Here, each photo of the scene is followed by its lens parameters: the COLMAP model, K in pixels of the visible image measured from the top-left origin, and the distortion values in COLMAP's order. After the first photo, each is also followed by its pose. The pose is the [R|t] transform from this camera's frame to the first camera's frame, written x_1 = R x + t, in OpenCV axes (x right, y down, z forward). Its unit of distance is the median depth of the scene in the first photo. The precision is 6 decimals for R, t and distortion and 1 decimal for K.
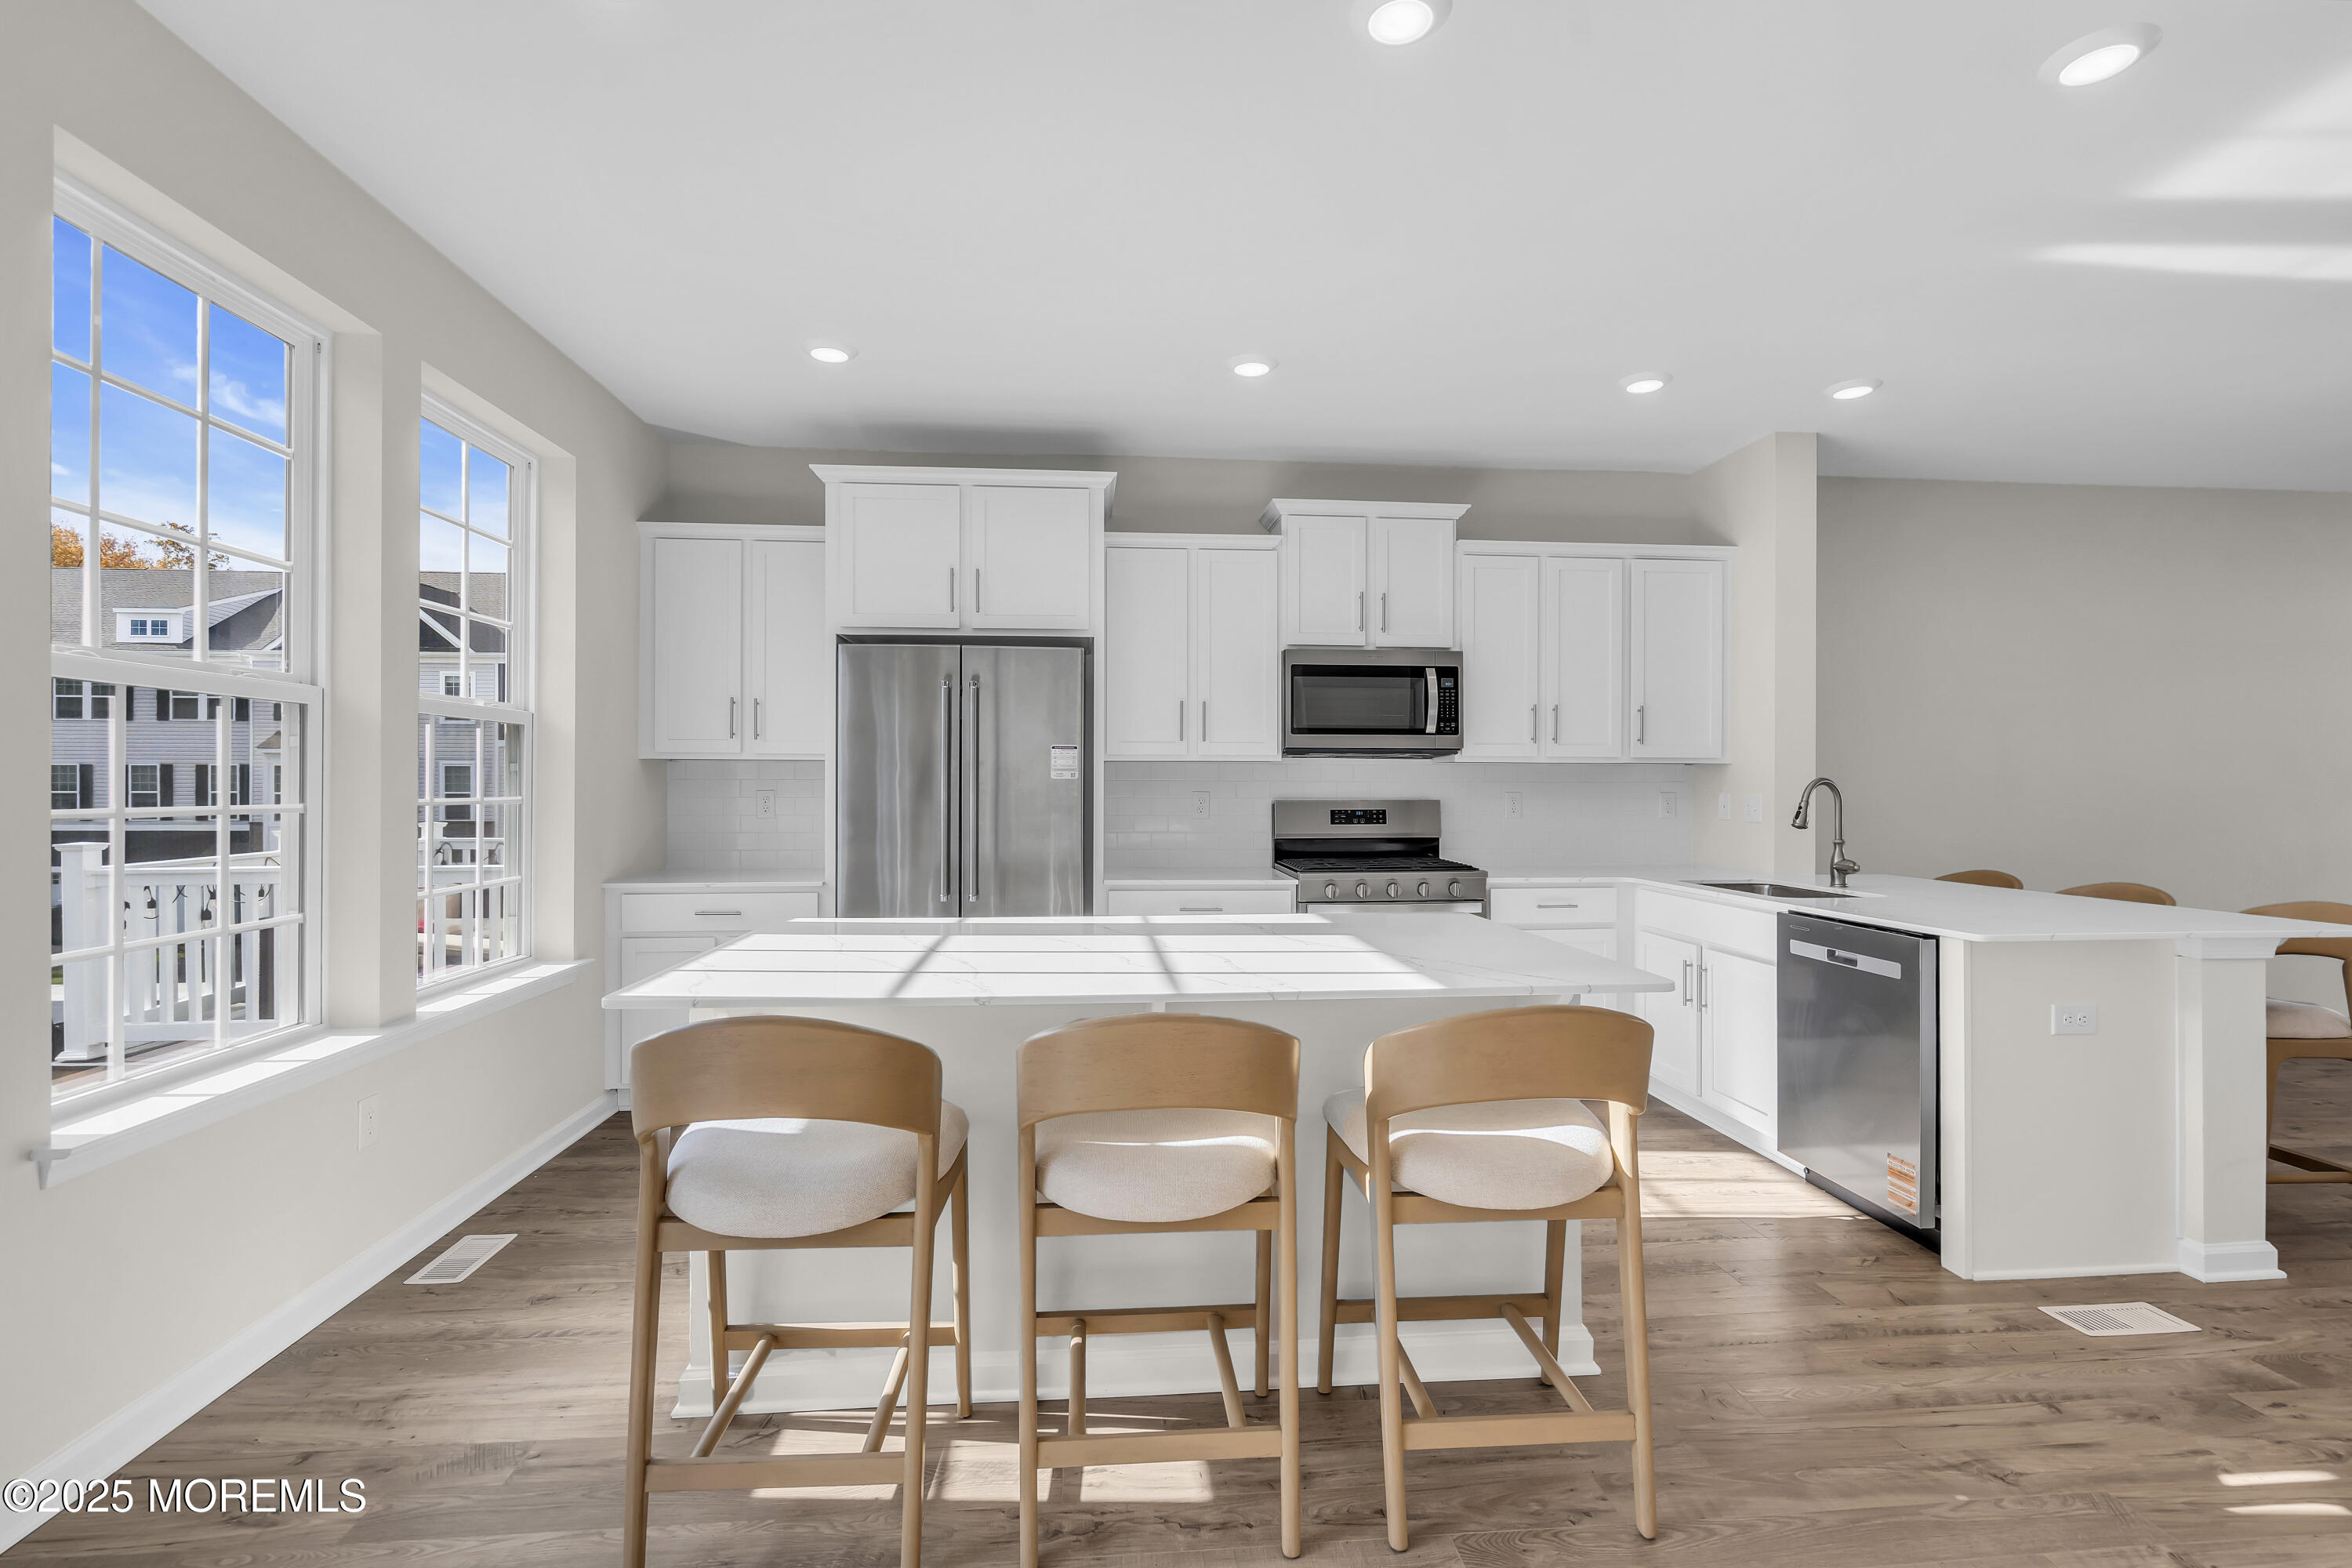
lens RADIAL K [[1064.1, 0, 1176.0], [0, 1064.1, 784.0], [0, 0, 1]] dist [-0.000114, -0.000077]
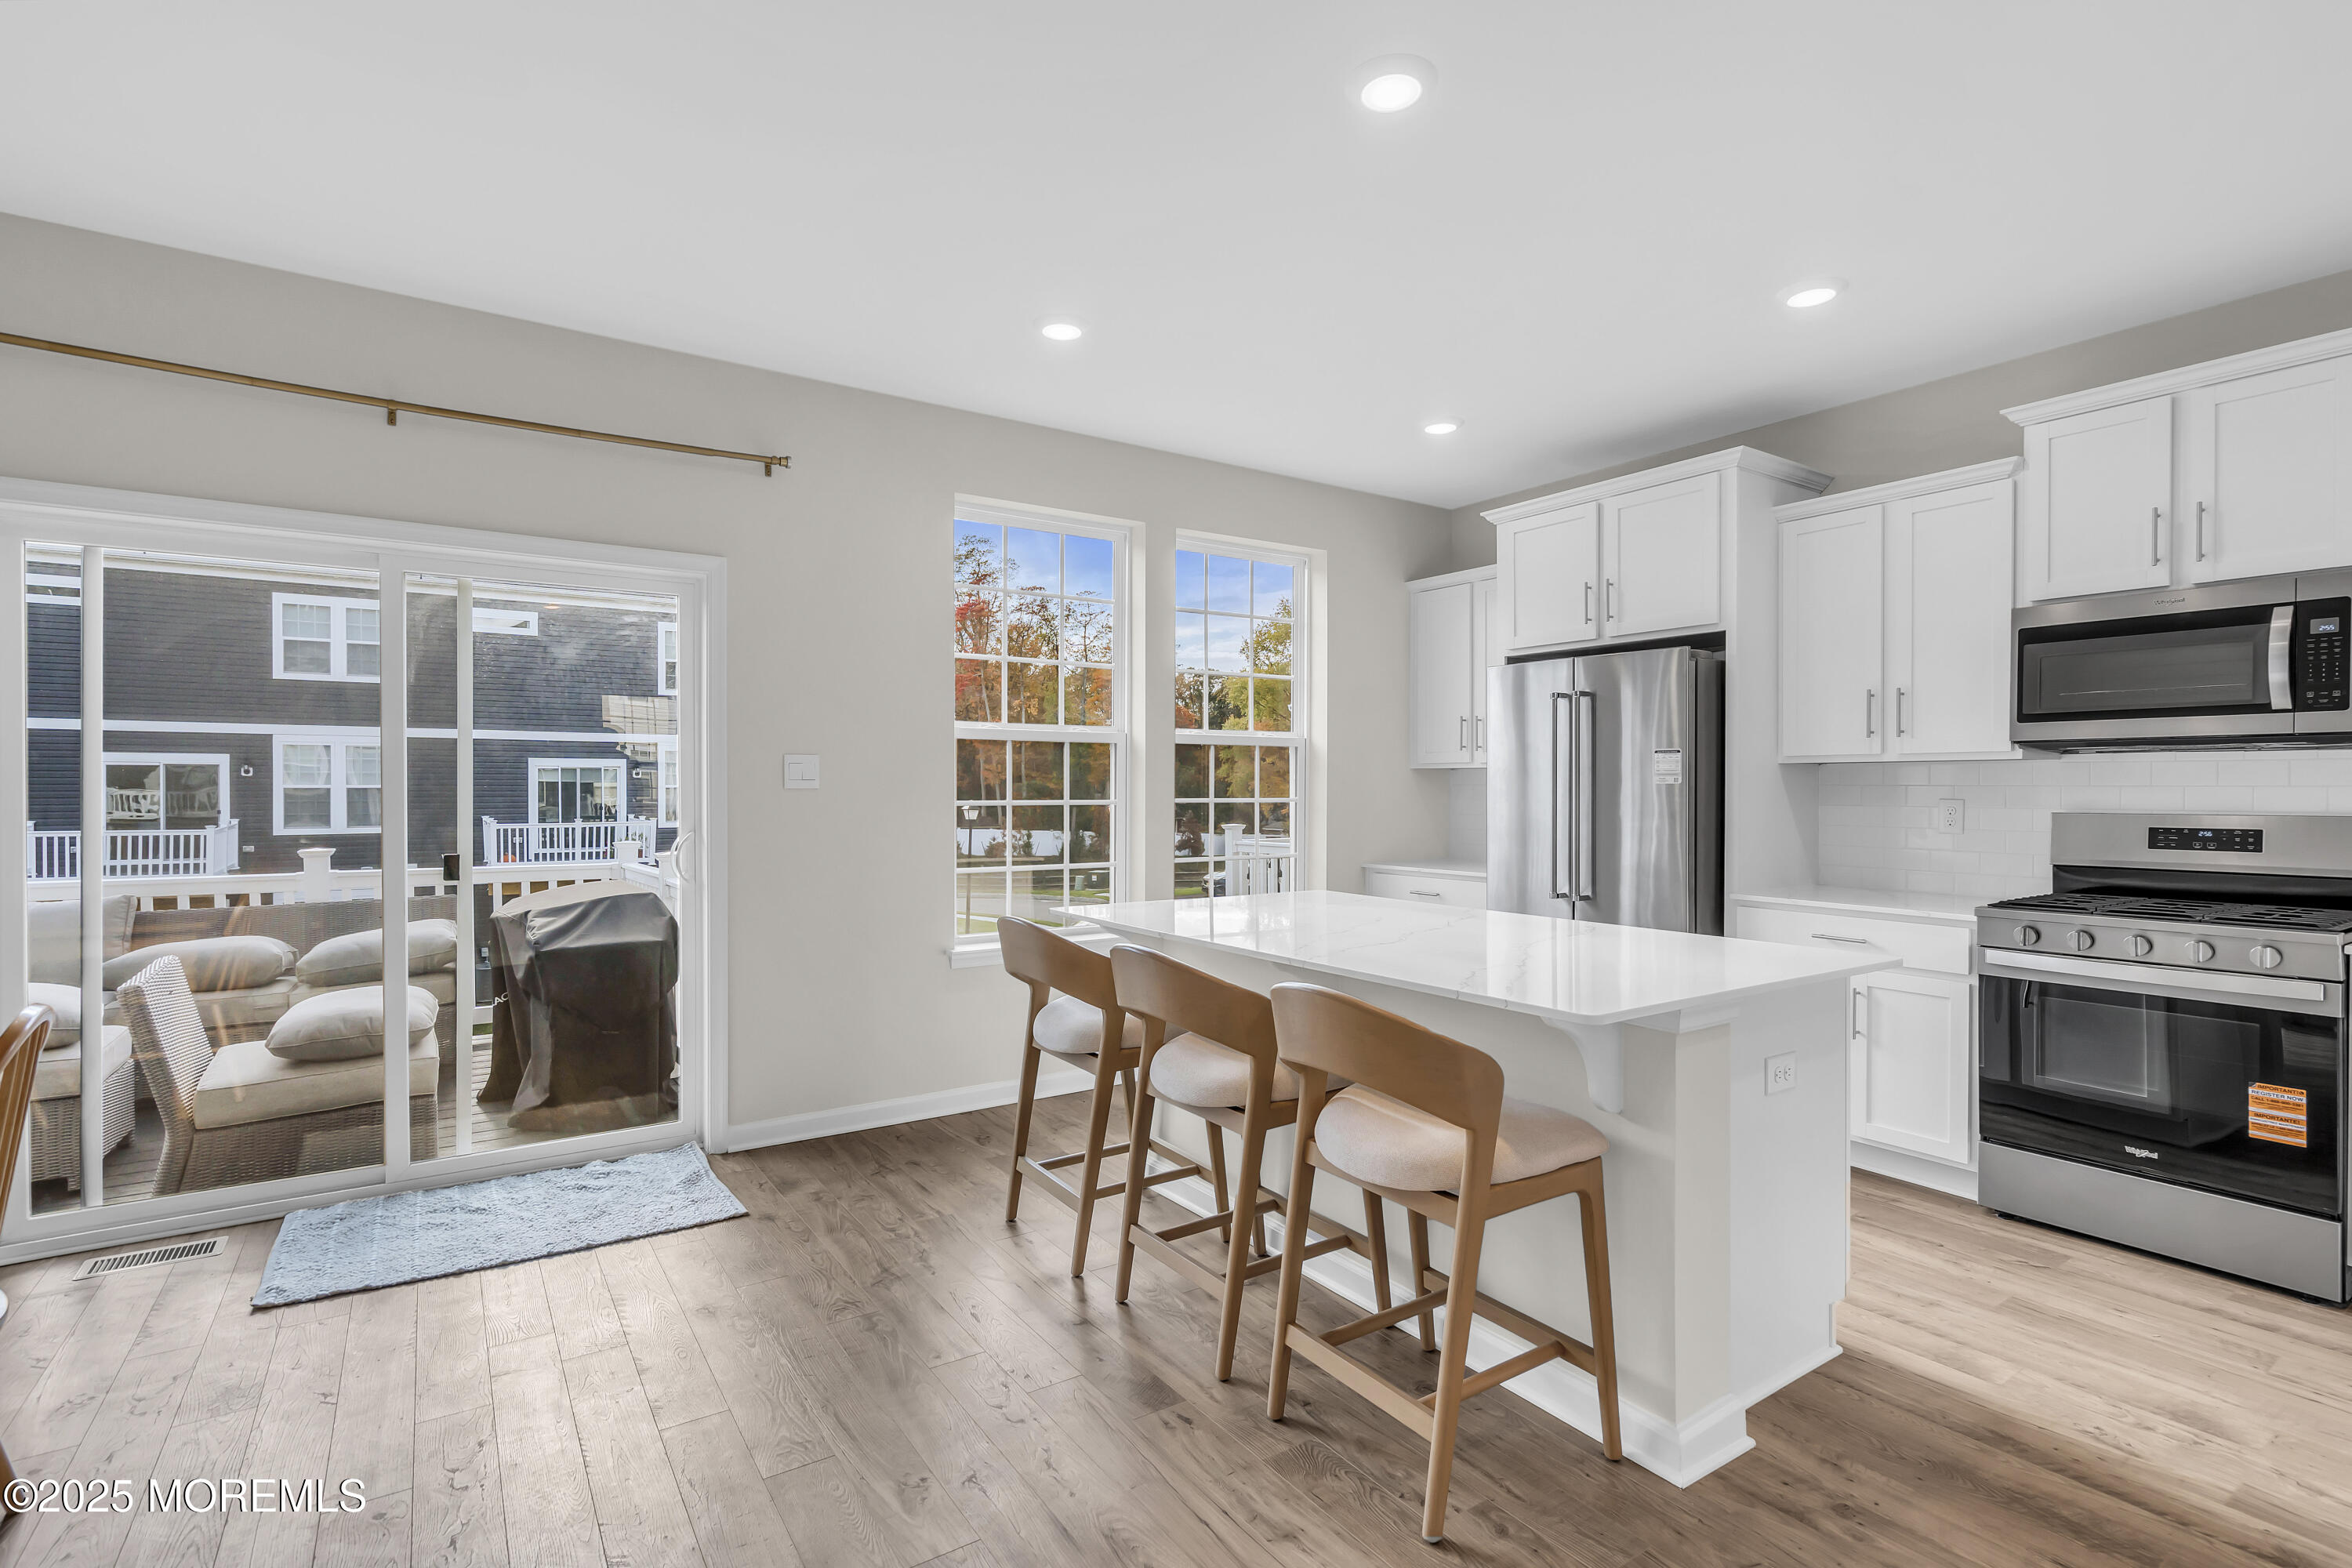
lens RADIAL K [[1099.2, 0, 1177.5], [0, 1099.2, 792.1], [0, 0, 1]] dist [0.005865, 0.000950]
pose [[0.489398, 0.004262, -0.872050, 0.493691], [0.002894, 0.999975, 0.006512, -0.005299], [0.872056, -0.005711, 0.489373, 0.110971]]
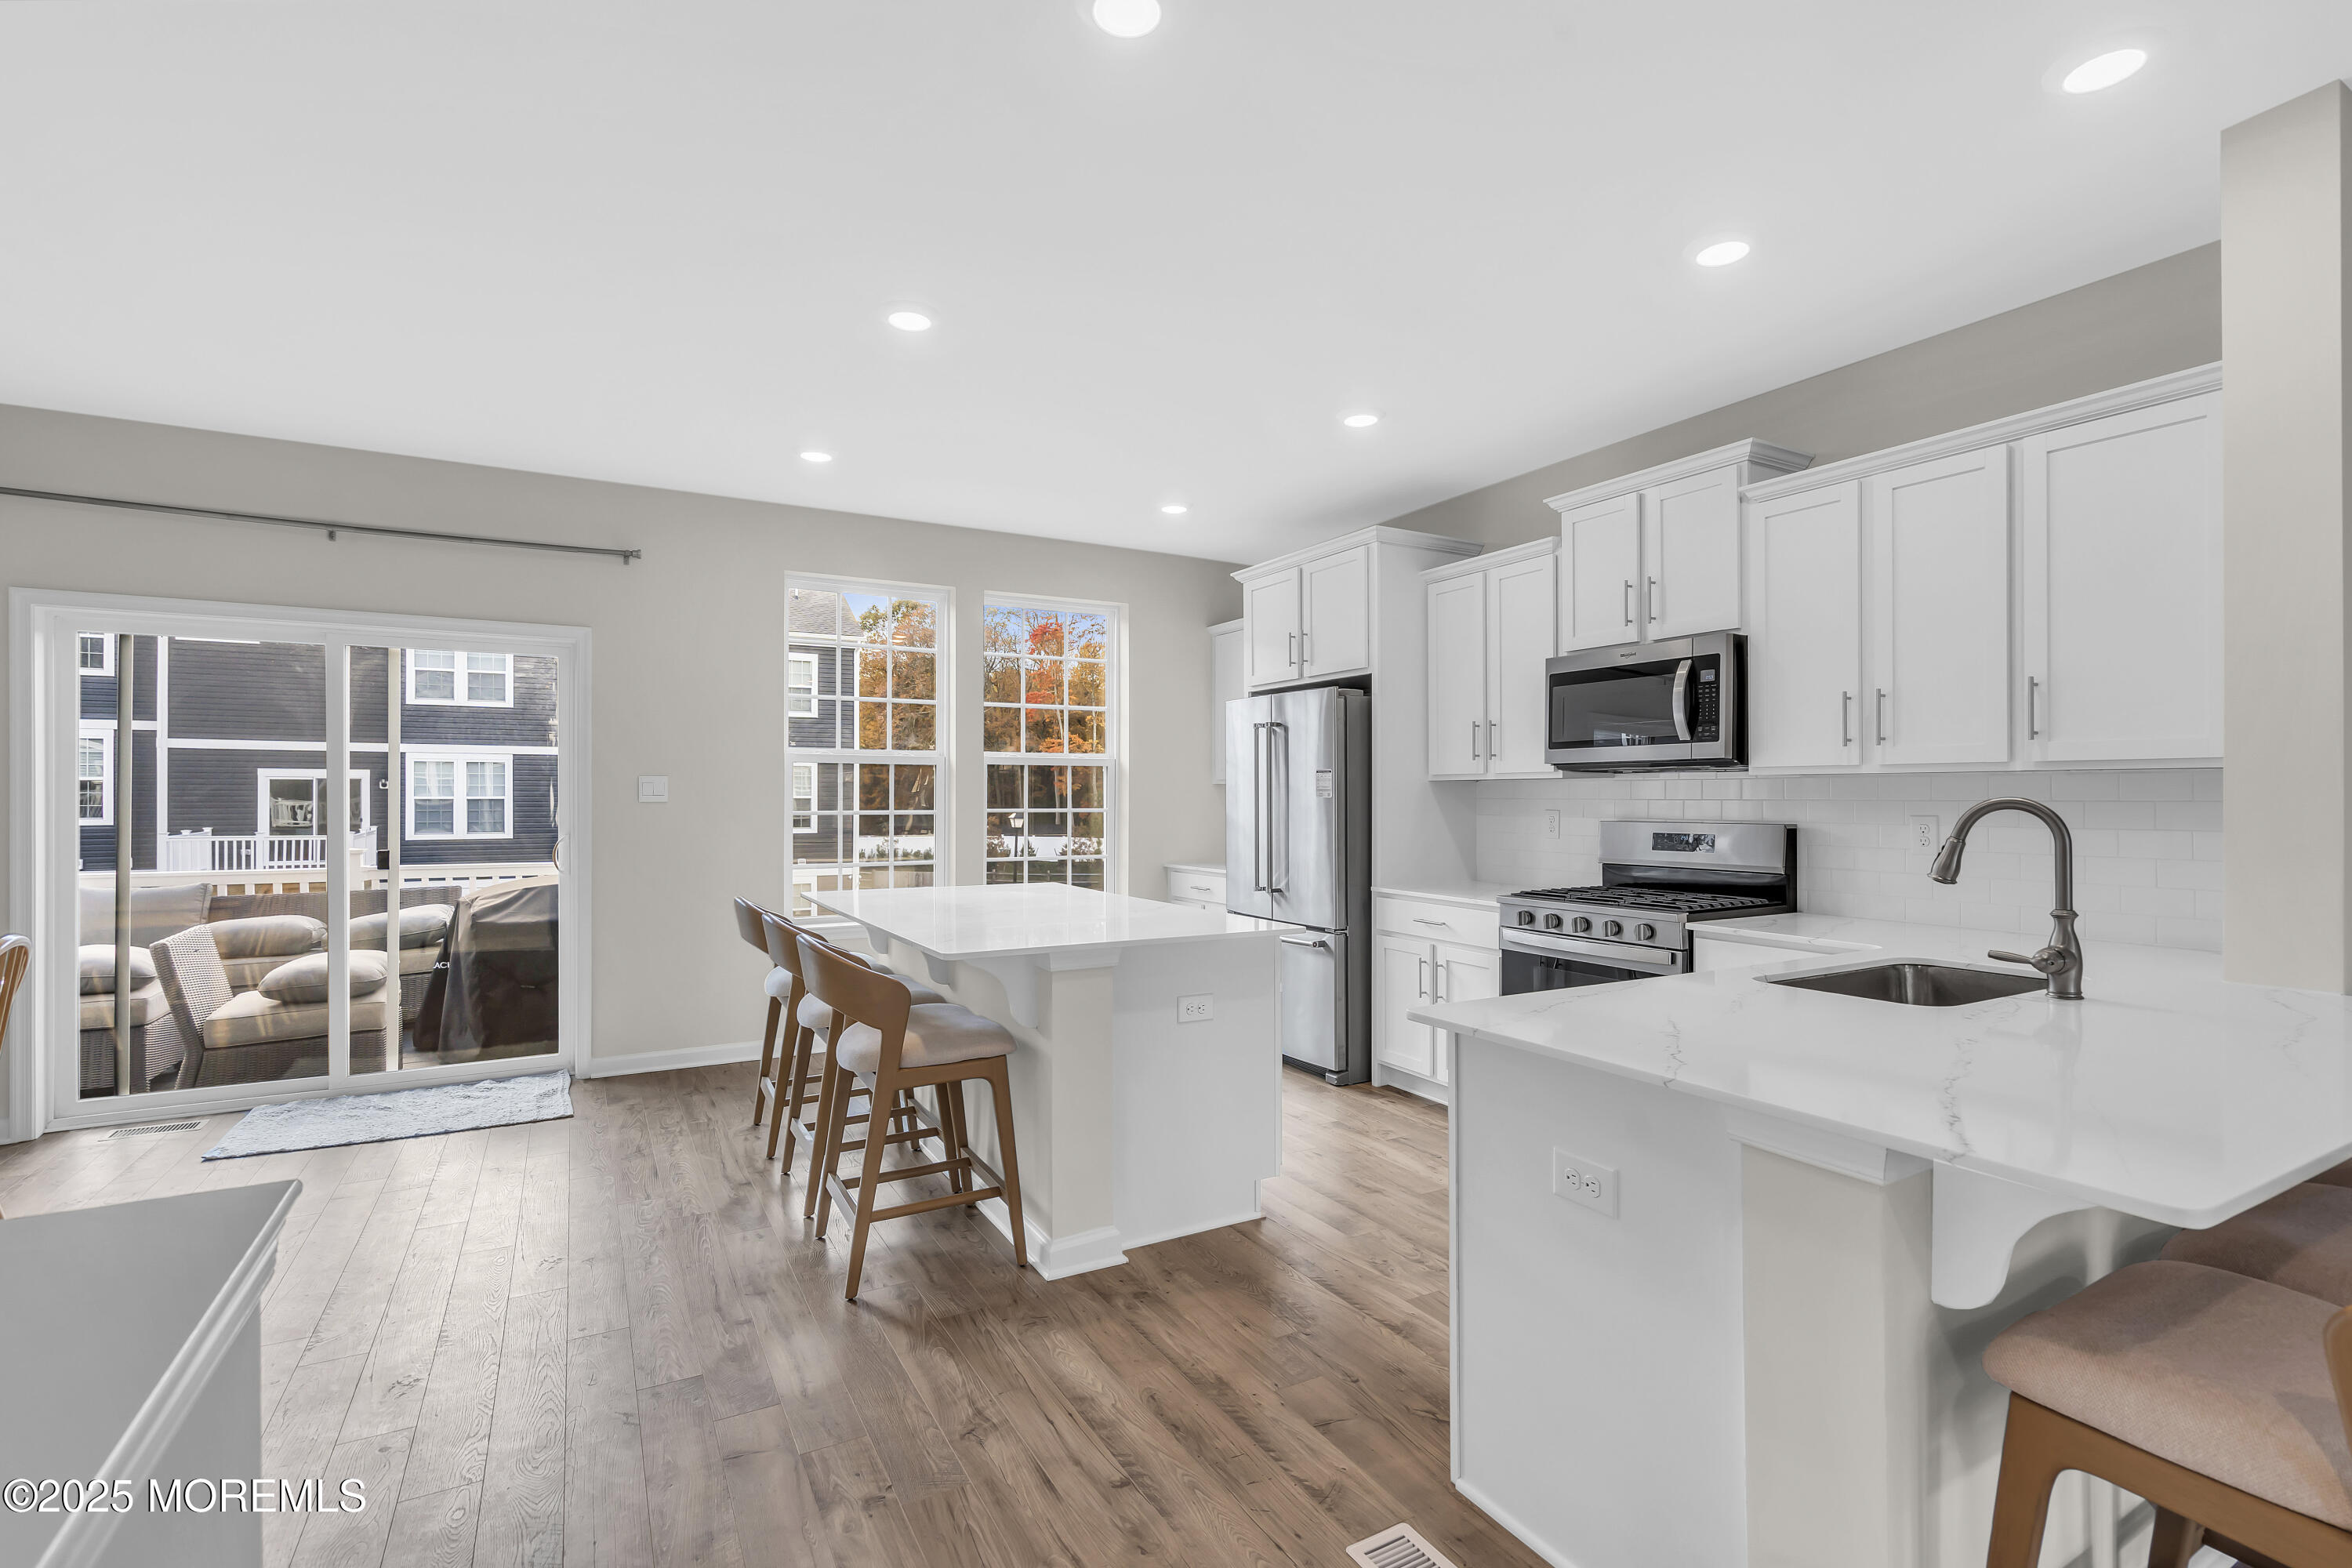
lens RADIAL K [[1051.8, 0, 1173.0], [0, 1051.8, 795.4], [0, 0, 1]] dist [0.002308, 0.000345]
pose [[0.418444, -0.001142, -0.908242, 0.807170], [0.004315, 0.999990, 0.000730, -0.008706], [0.908232, -0.004225, 0.418445, 0.315128]]
